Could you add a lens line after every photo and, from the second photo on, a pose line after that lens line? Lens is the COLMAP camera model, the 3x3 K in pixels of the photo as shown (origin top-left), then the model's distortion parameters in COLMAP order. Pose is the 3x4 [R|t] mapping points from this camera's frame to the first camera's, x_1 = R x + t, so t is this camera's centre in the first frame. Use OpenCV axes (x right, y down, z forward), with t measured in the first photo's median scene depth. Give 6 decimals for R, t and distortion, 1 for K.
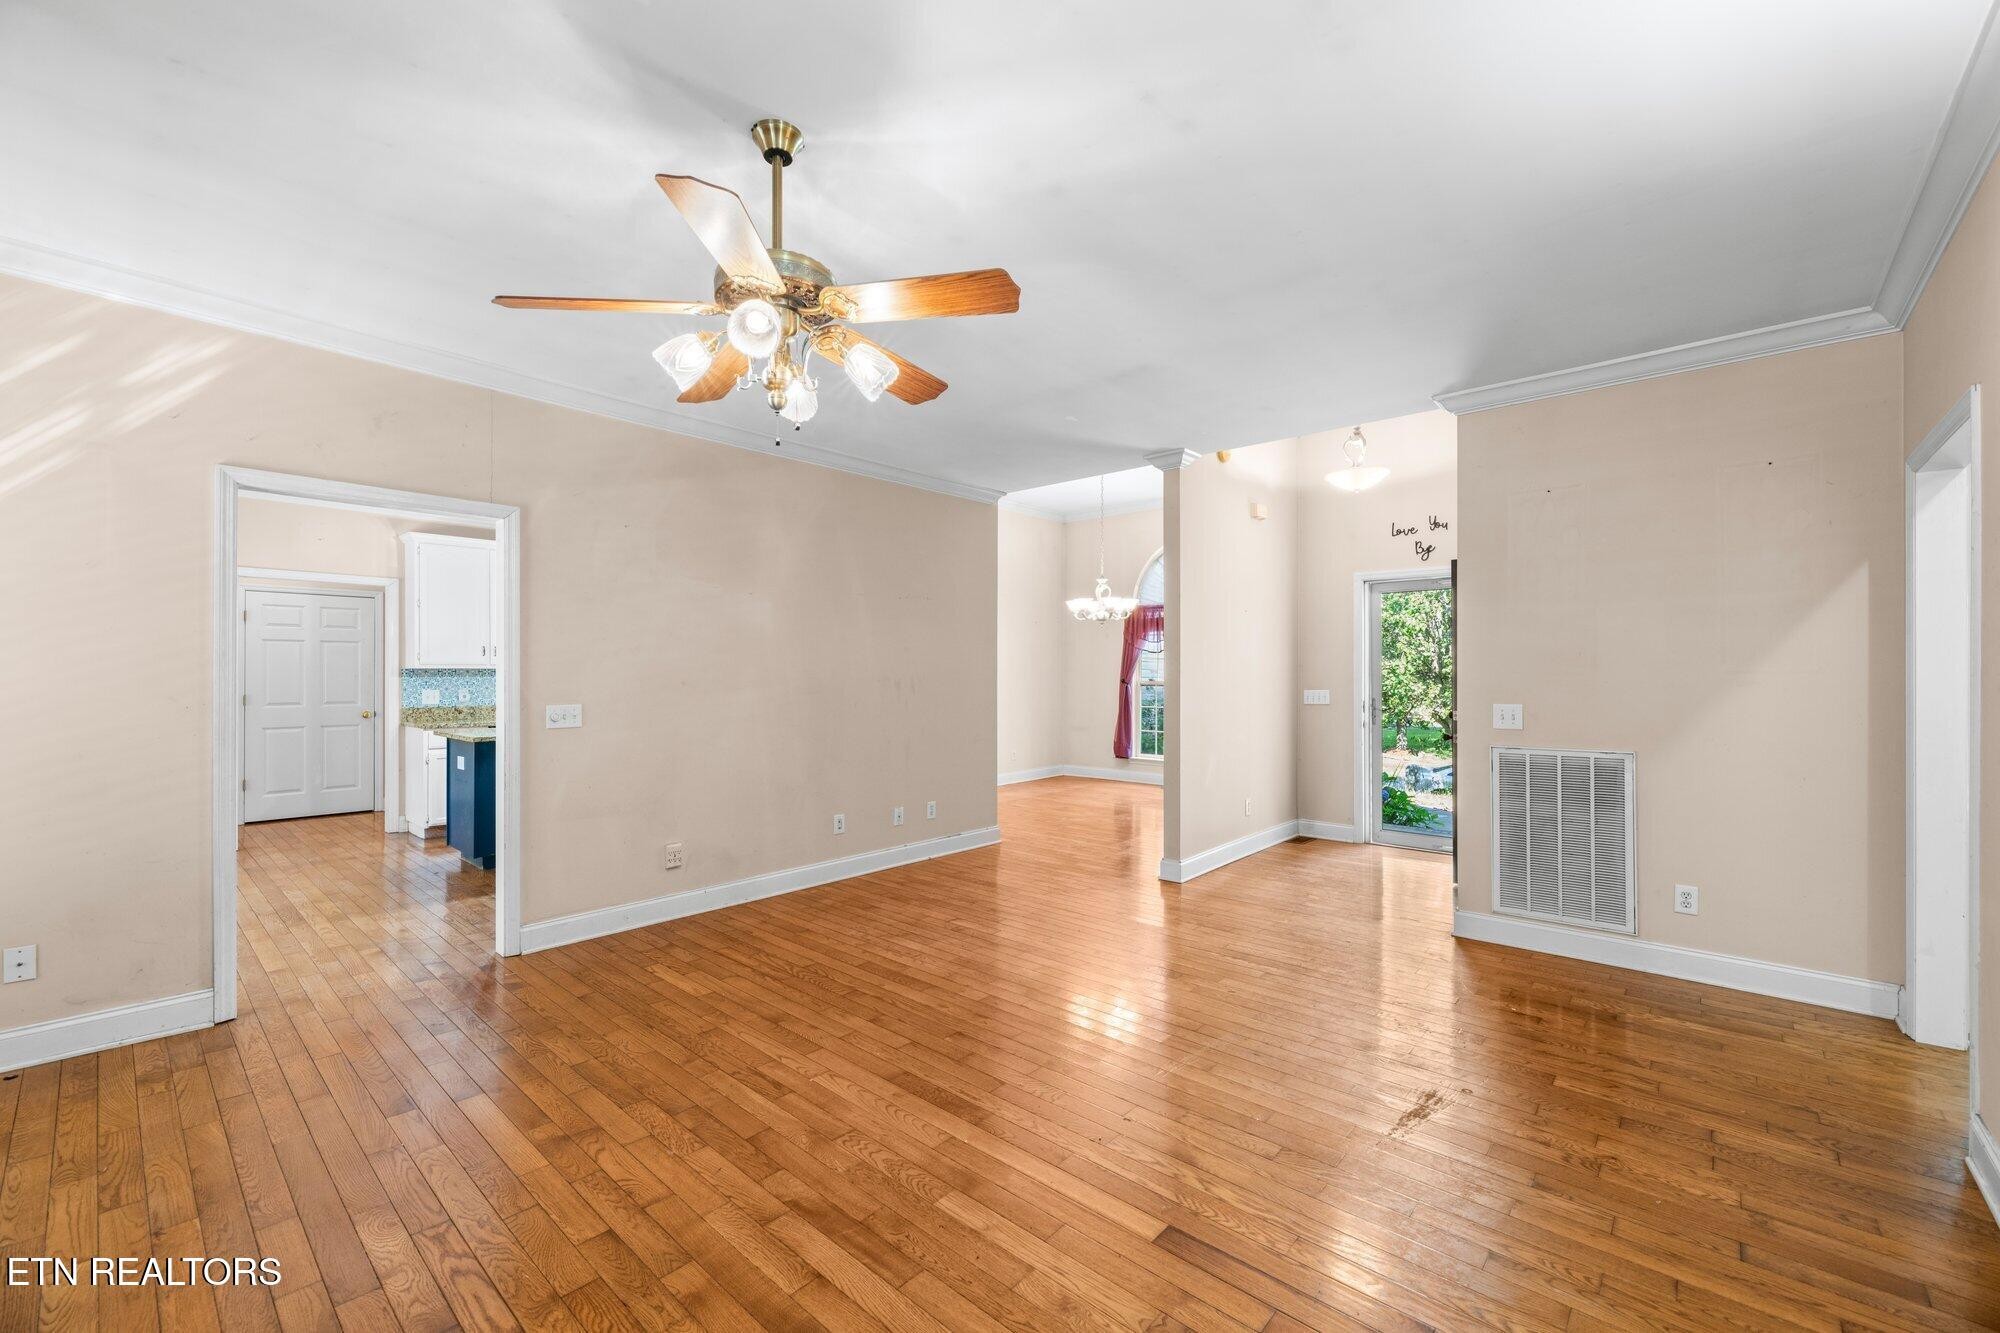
lens RADIAL K [[812.6, 0, 994.6], [0, 812.6, 670.6], [0, 0, 1]] dist [-0.006952, 0.000535]
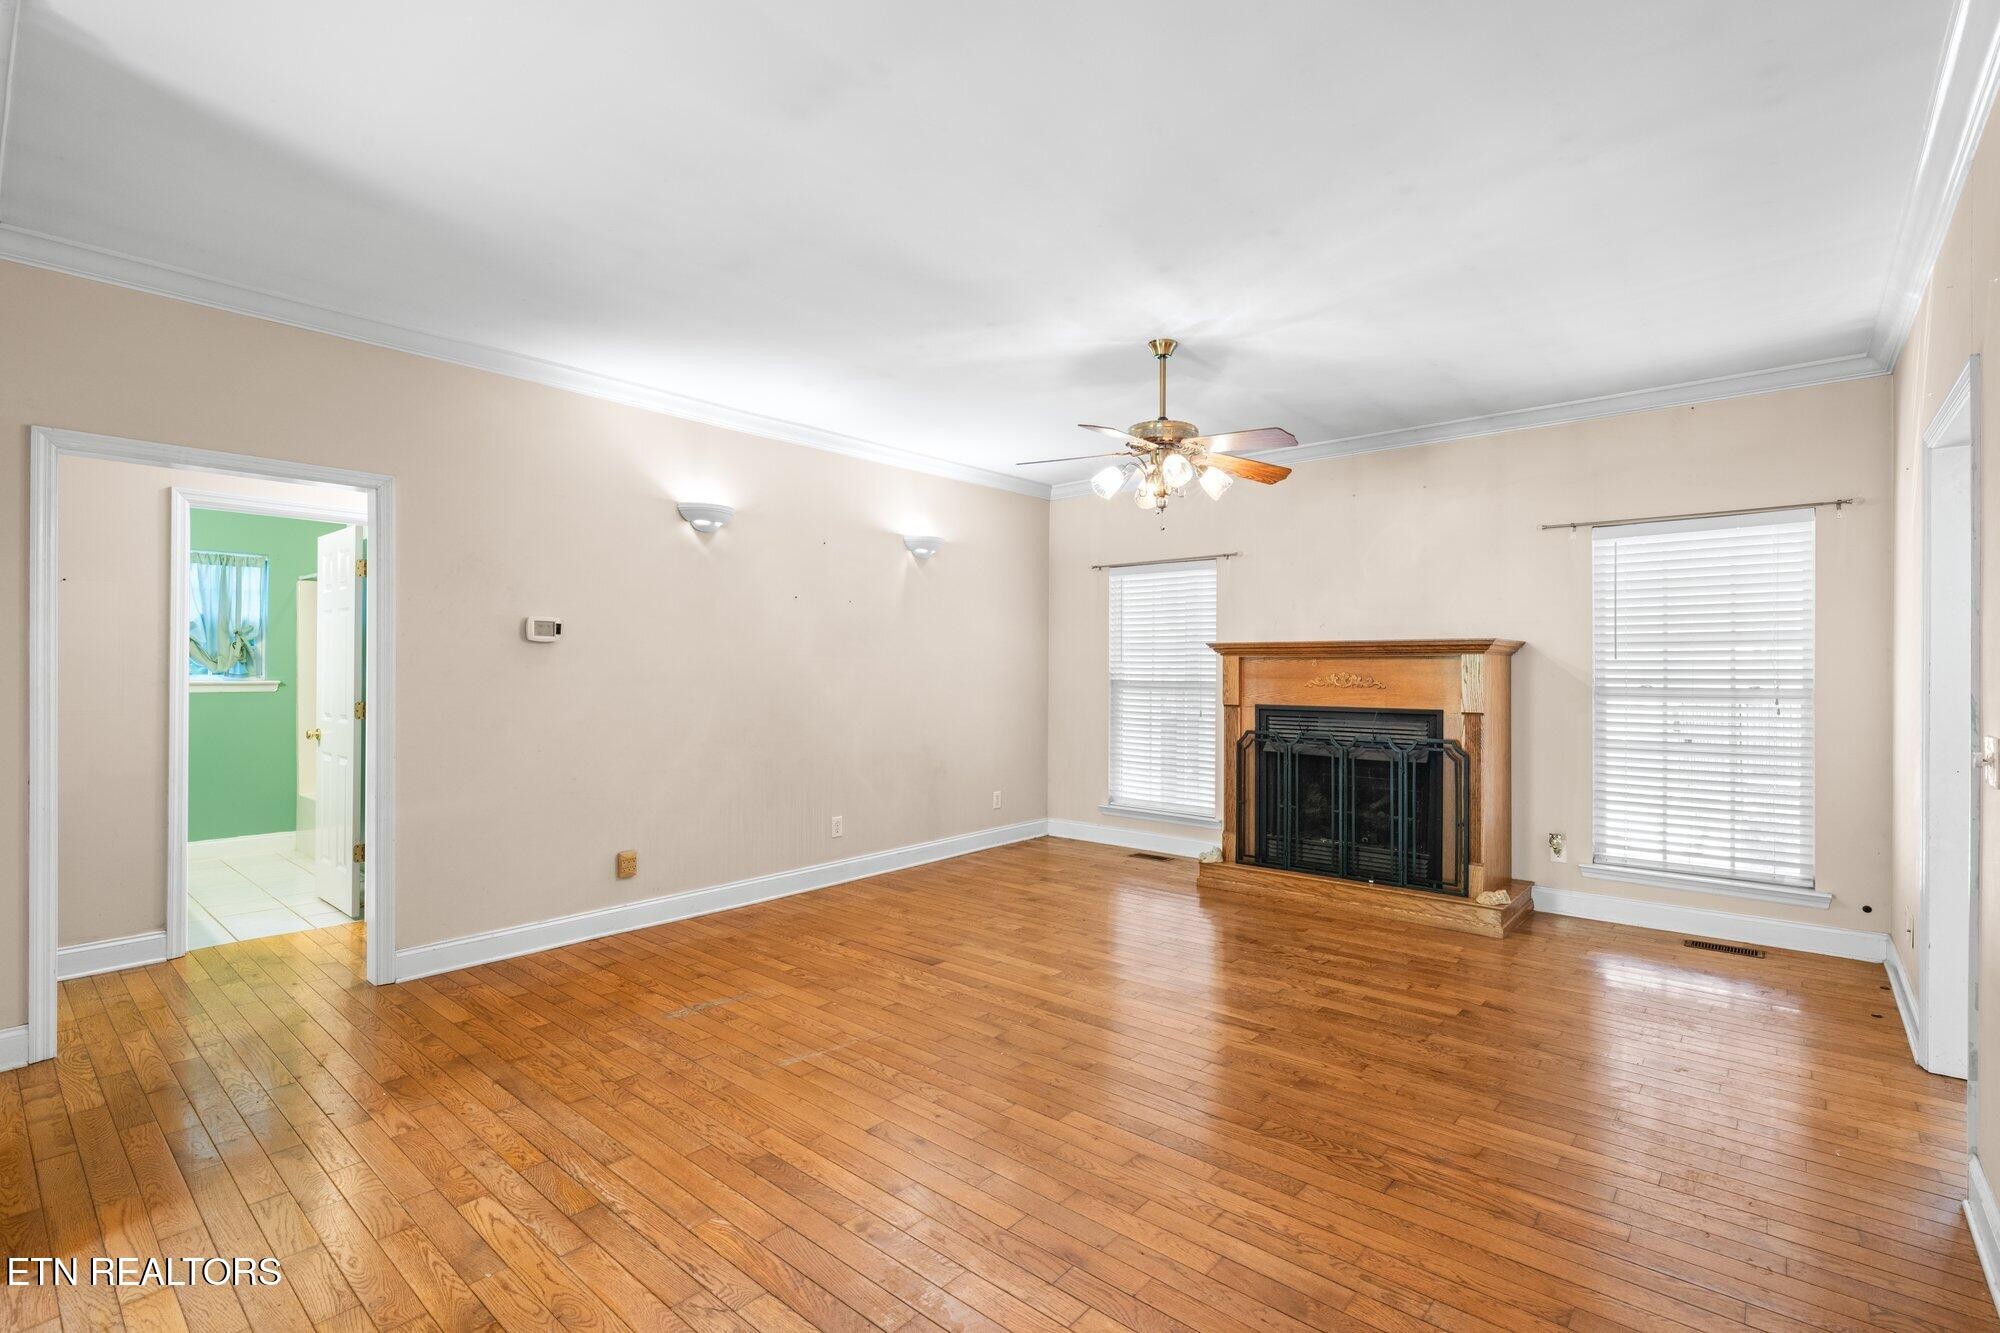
lens RADIAL K [[912.7, 0, 999.2], [0, 912.7, 666.8], [0, 0, 1]] dist [-0.001073, 0.000542]
pose [[-0.999811, -0.003730, -0.019069, 0.081237], [-0.003568, 0.999957, -0.008513, 0.015410], [0.019100, -0.008443, -0.999782, 2.374498]]
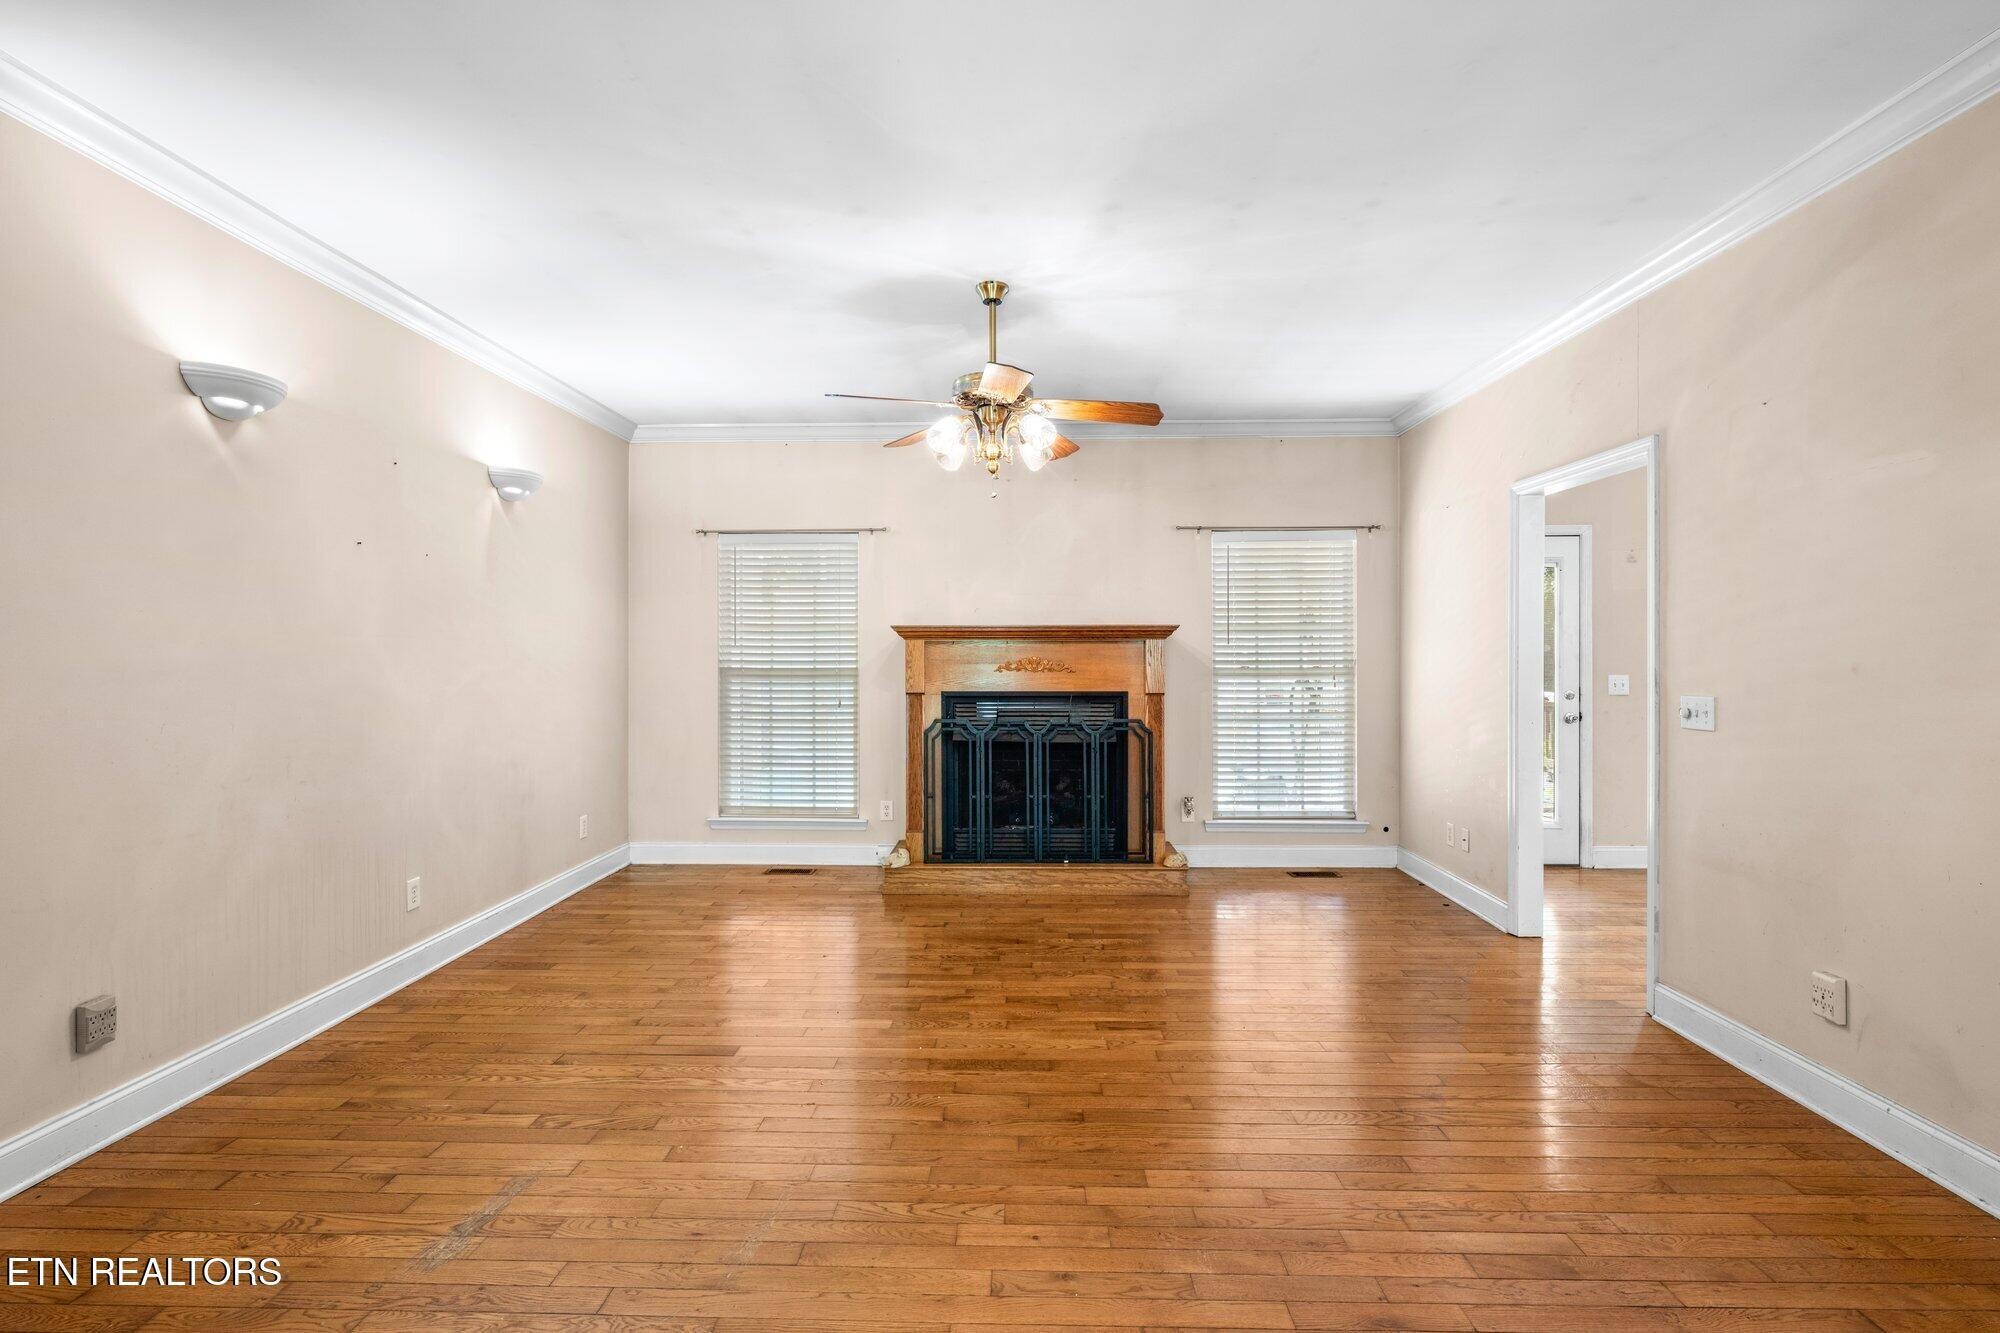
lens RADIAL K [[957.3, 0, 1002.2], [0, 957.3, 658.6], [0, 0, 1]] dist [-0.004684, 0.000026]
pose [[-0.760567, 0.002272, -0.649255, 0.703297], [0.004726, 0.999987, -0.002037, 0.015663], [0.649242, -0.004617, -0.760568, 1.937052]]
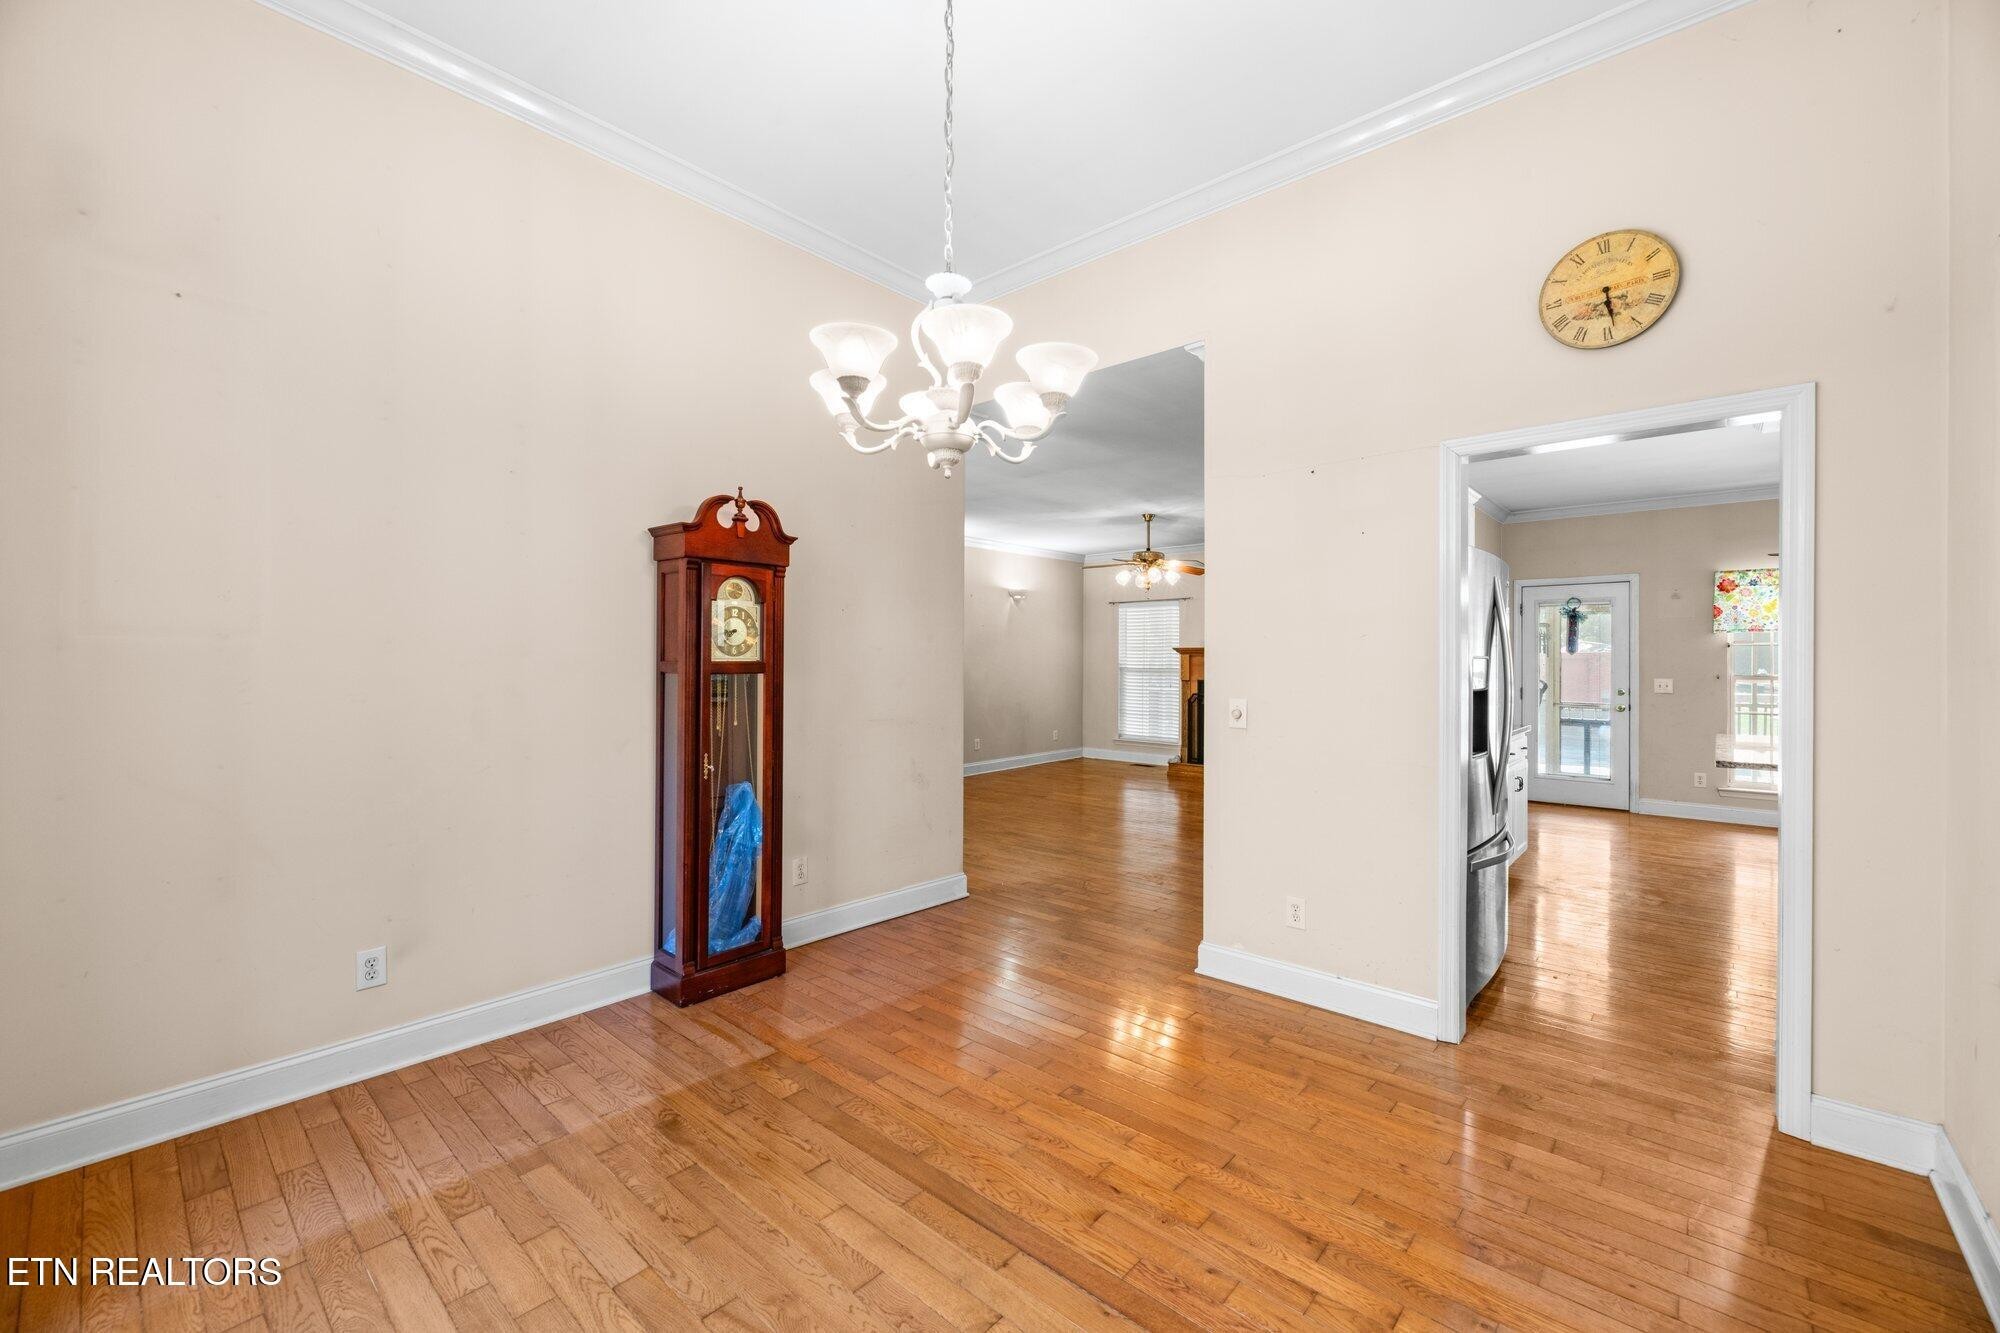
lens RADIAL K [[812.6, 0, 981.3], [0, 812.6, 662.6], [0, 0, 1]] dist [-0.006952, 0.000535]
pose [[-0.999924, -0.002645, 0.012063, 0.365606], [-0.002647, 0.999996, -0.000103, 0.008763], [-0.012063, -0.000135, -0.999927, 3.896164]]
